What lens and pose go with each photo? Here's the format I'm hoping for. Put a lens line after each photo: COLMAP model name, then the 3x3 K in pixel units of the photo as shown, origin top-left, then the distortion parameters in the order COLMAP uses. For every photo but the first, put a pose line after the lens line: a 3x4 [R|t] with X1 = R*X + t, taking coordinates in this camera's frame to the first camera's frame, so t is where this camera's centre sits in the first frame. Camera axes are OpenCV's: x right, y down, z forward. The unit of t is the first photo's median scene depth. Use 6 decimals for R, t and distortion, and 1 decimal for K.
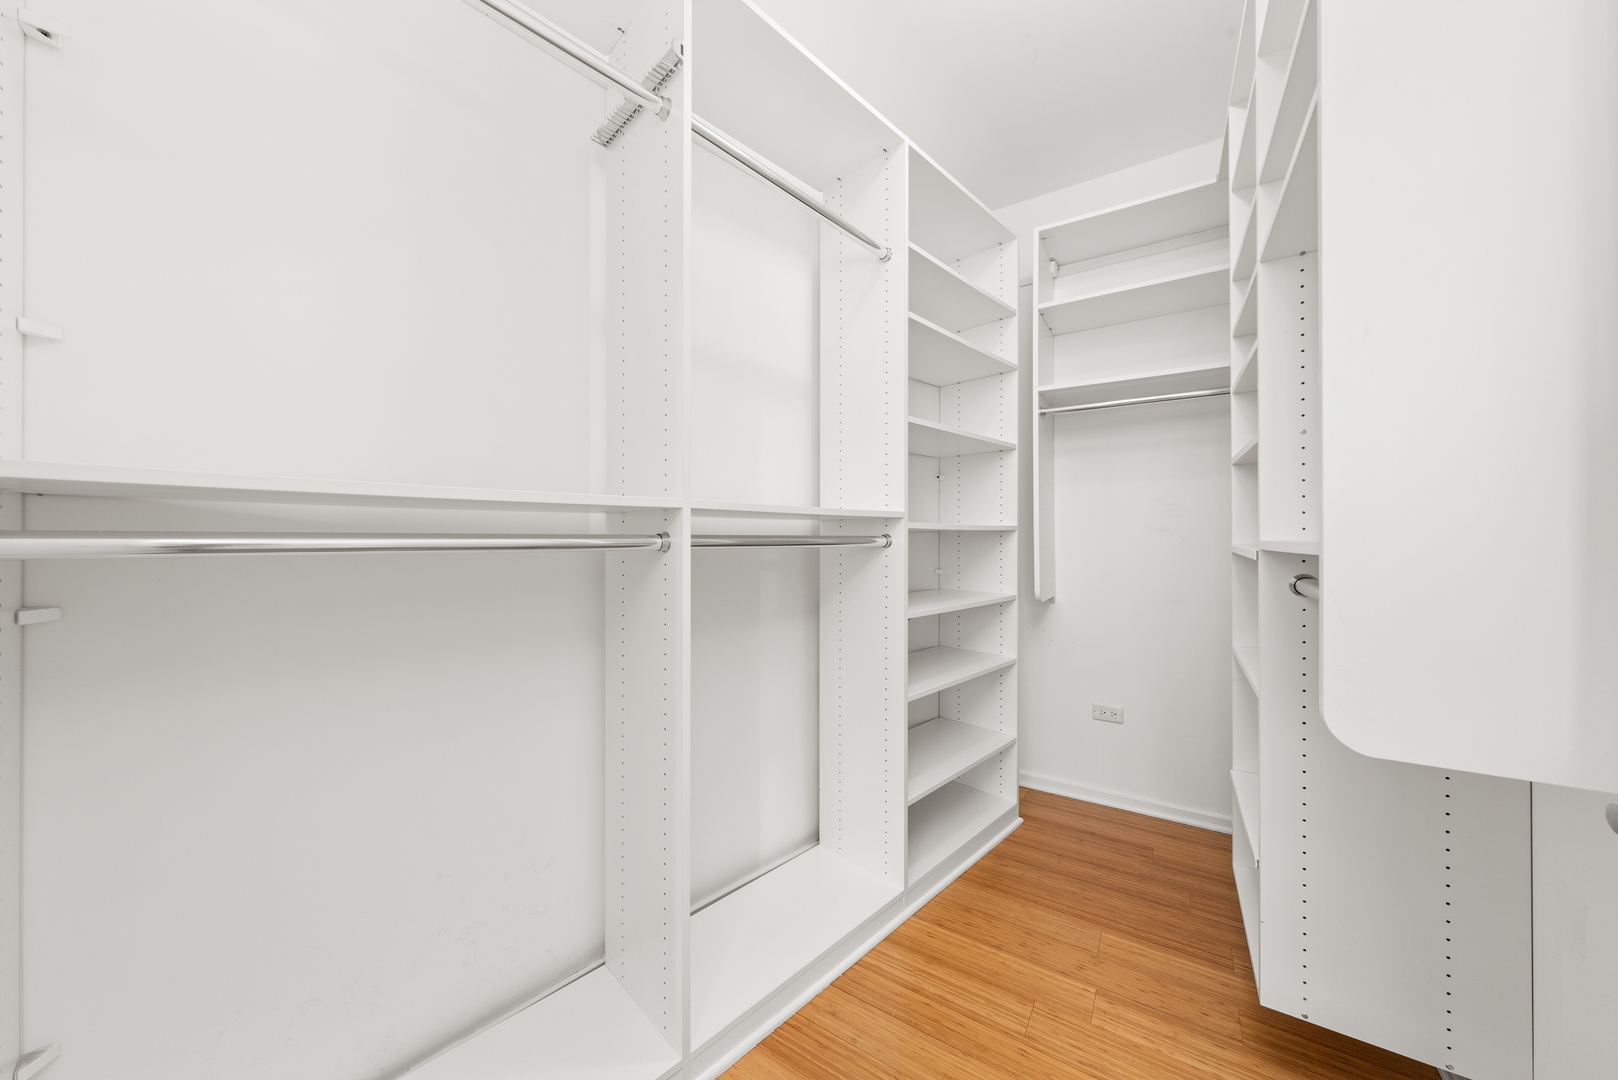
lens RADIAL K [[565.1, 0, 798.0], [0, 565.1, 525.0], [0, 0, 1]] dist [-0.002266, -0.000187]
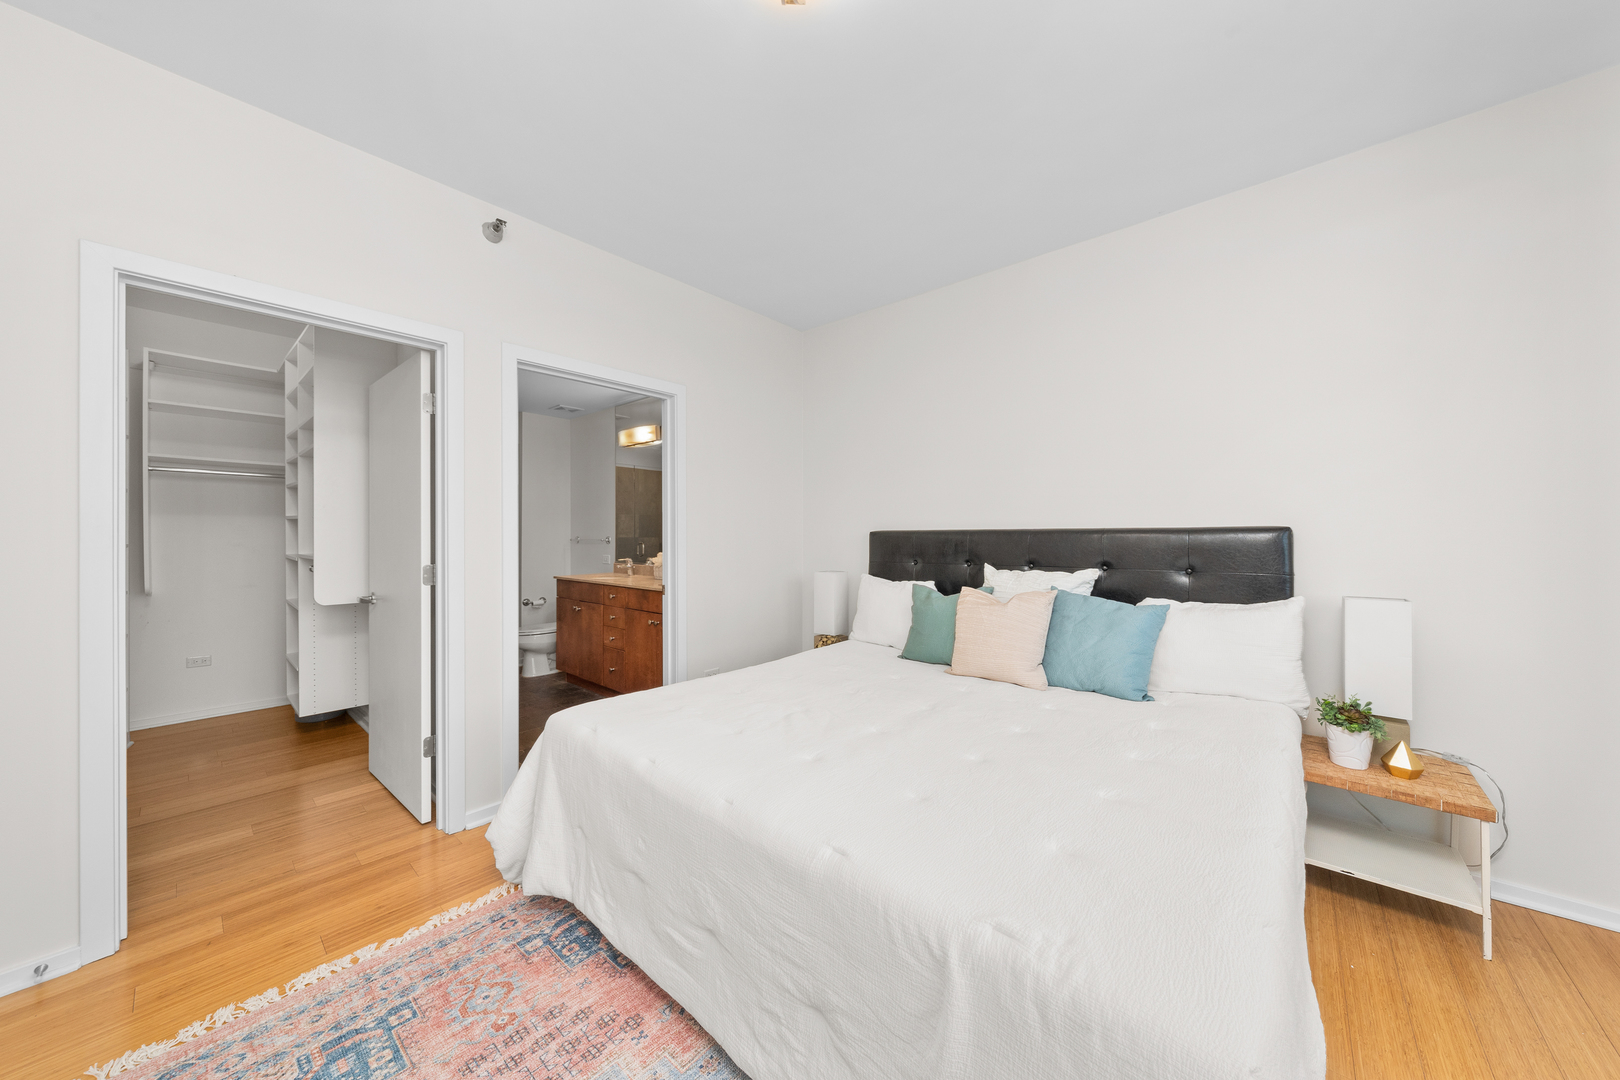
lens RADIAL K [[559.4, 0, 804.9], [0, 559.4, 537.1], [0, 0, 1]] dist [-0.002087, -0.000094]
pose [[0.165392, -0.004348, 0.986218, -1.225229], [-0.008741, 0.999945, 0.005875, -0.072910], [-0.986189, -0.009592, 0.165344, -1.590929]]
